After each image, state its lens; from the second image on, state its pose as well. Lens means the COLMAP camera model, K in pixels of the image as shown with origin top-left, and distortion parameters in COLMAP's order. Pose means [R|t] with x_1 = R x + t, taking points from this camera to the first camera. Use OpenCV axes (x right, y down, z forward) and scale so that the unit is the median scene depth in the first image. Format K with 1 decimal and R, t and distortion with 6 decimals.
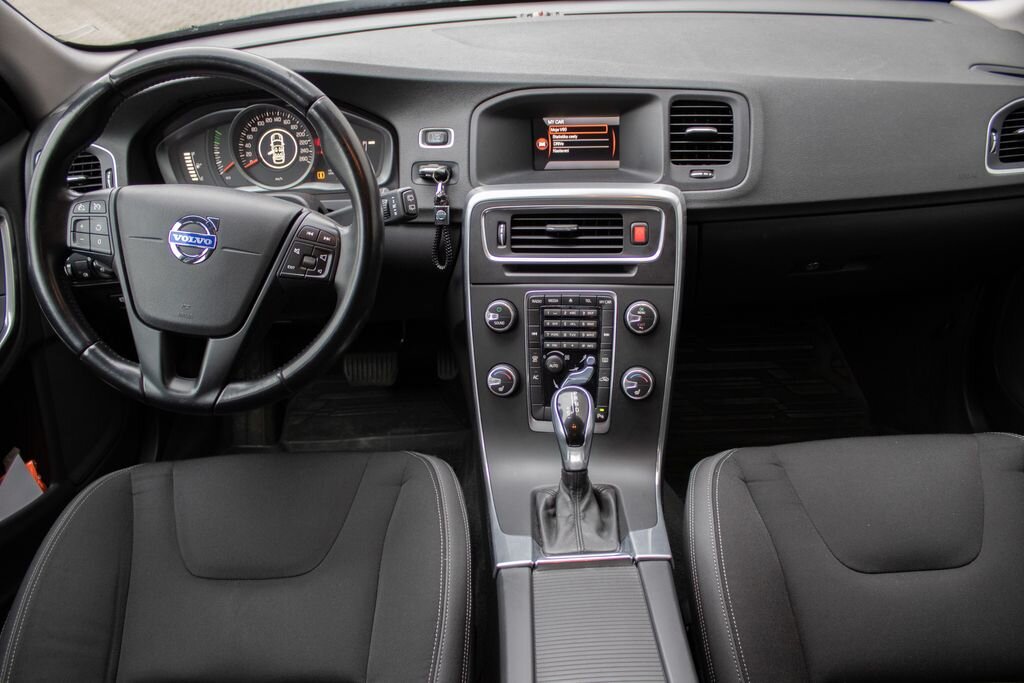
lens RADIAL K [[873.4, 0, 511.2], [0, 873.4, 355.9], [0, 0, 1]] dist [-0.153118, 0.125565]
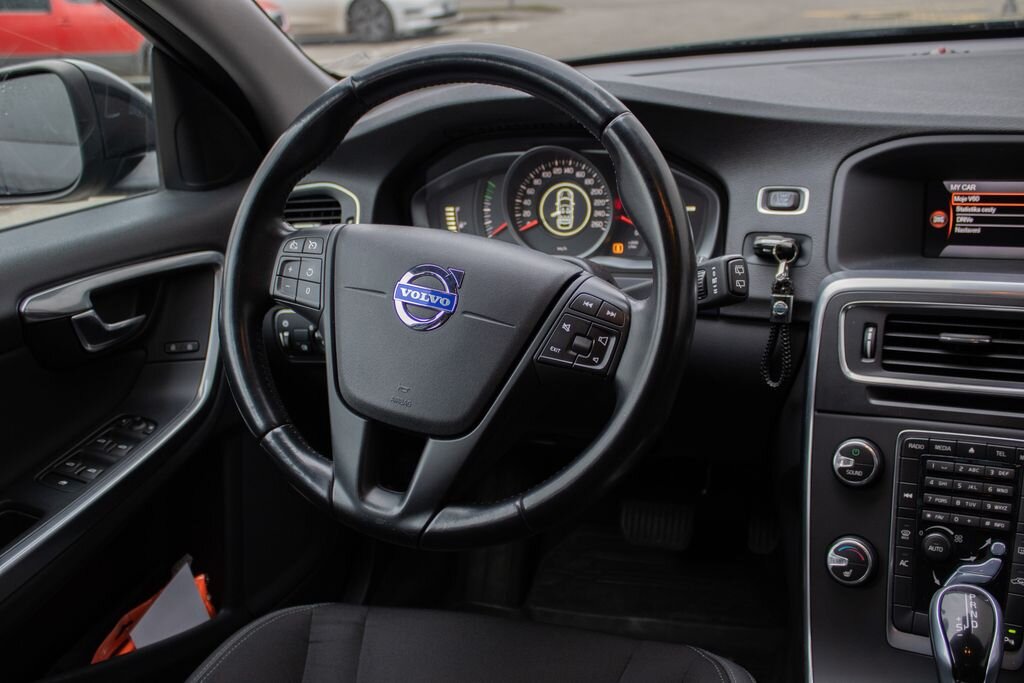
lens RADIAL K [[1034.0, 0, 505.9], [0, 1034.0, 332.8], [0, 0, 1]] dist [-0.083000, 0.000000]
pose [[0.942832, 0.081398, -0.323175, -0.020916], [-0.138385, 0.977783, -0.157450, 0.017011], [0.303179, 0.193172, 0.933149, 0.177161]]
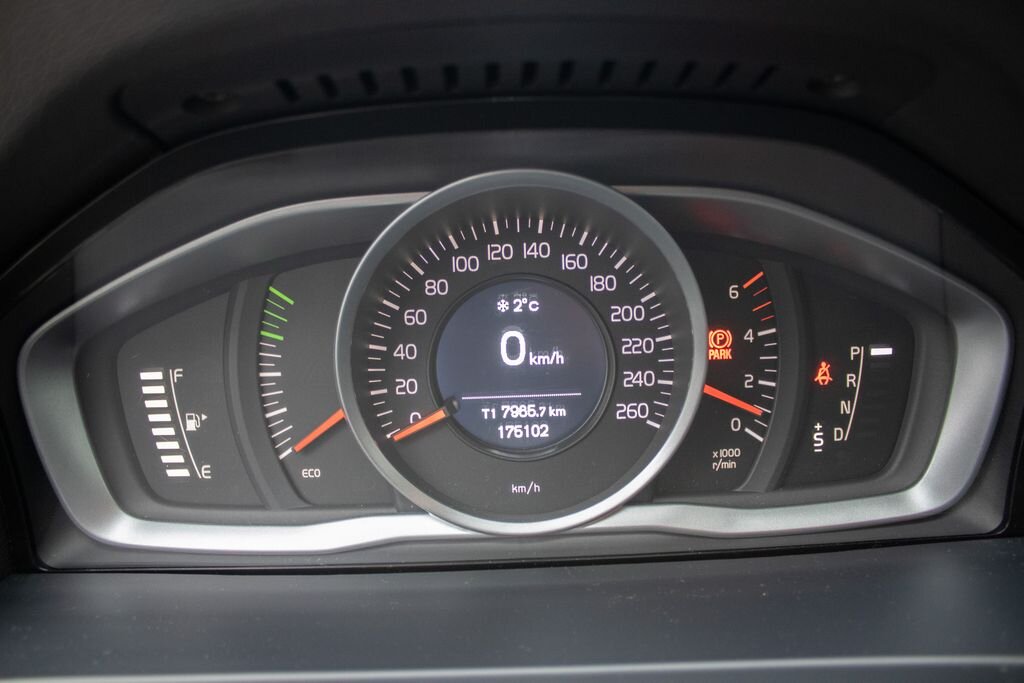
lens RADIAL K [[873.4, 0, 514.8], [0, 873.4, 347.1], [0, 0, 1]] dist [-0.153118, 0.125565]
pose [[0.999182, 0.010969, 0.038919, -0.320921], [-0.003317, 0.981493, -0.191467, -0.223789], [-0.040299, 0.191182, 0.980727, 0.845240]]
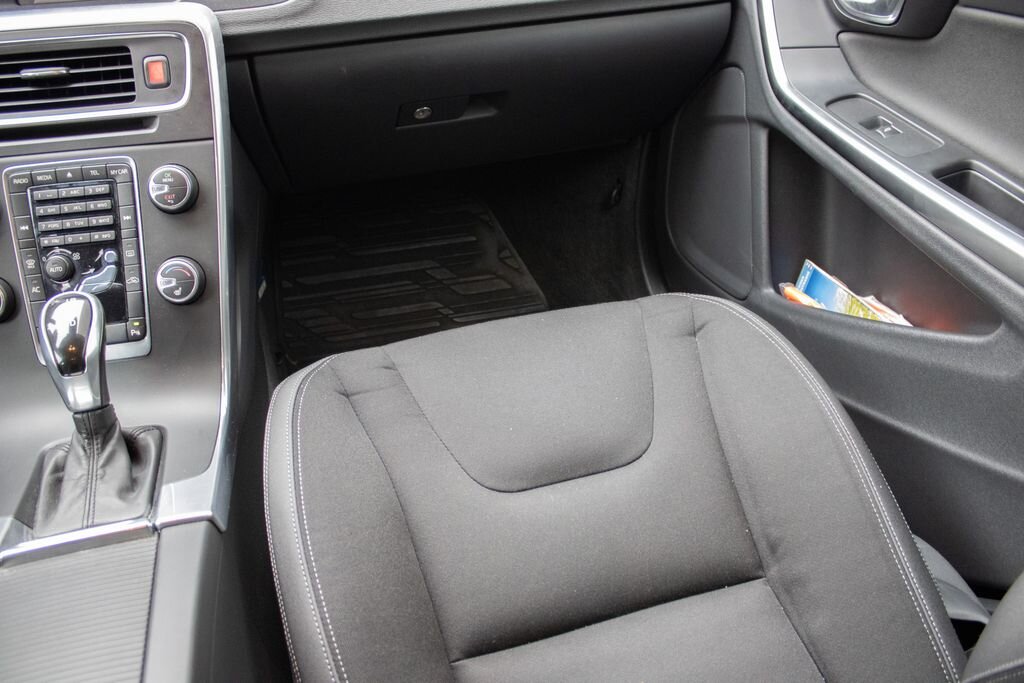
lens RADIAL K [[873.4, 0, 512.3], [0, 873.4, 345.7], [0, 0, 1]] dist [-0.153118, 0.125565]
pose [[0.950804, -0.127727, 0.282238, 0.196842], [0.114597, 0.991436, 0.062623, 0.071101], [-0.287820, -0.027199, 0.957298, 0.238806]]
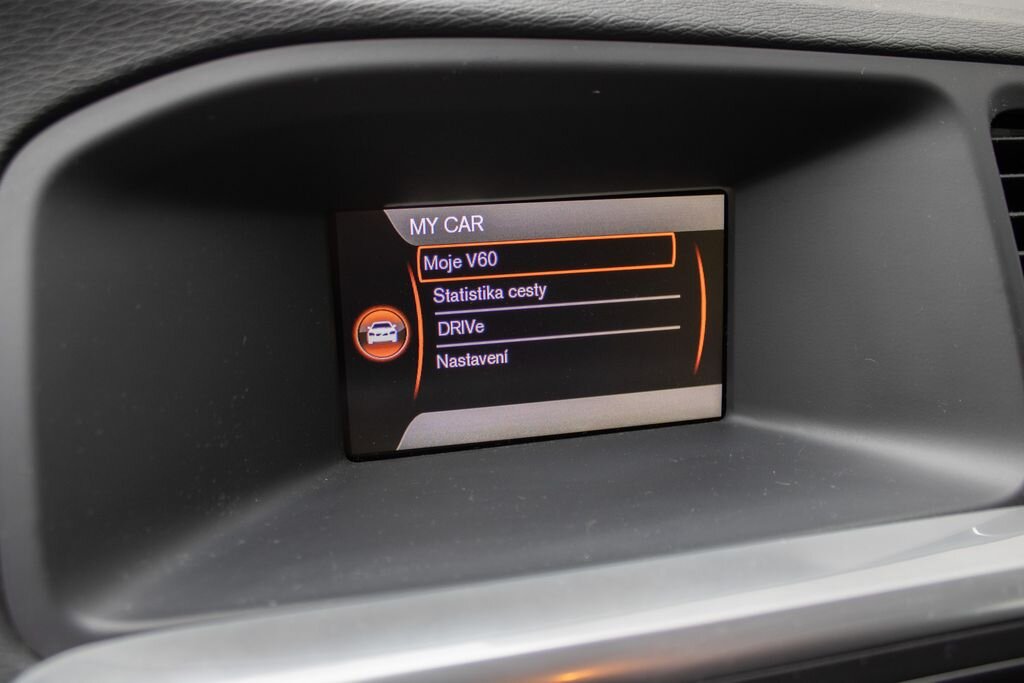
lens RADIAL K [[977.1, 0, 510.7], [0, 977.1, 344.3], [0, 0, 1]] dist [-0.057977, 0.000000]
pose [[0.911090, -0.063833, 0.407235, -0.033600], [0.137335, 0.978500, -0.153875, -0.214647], [-0.388657, 0.196122, 0.900268, 0.826992]]
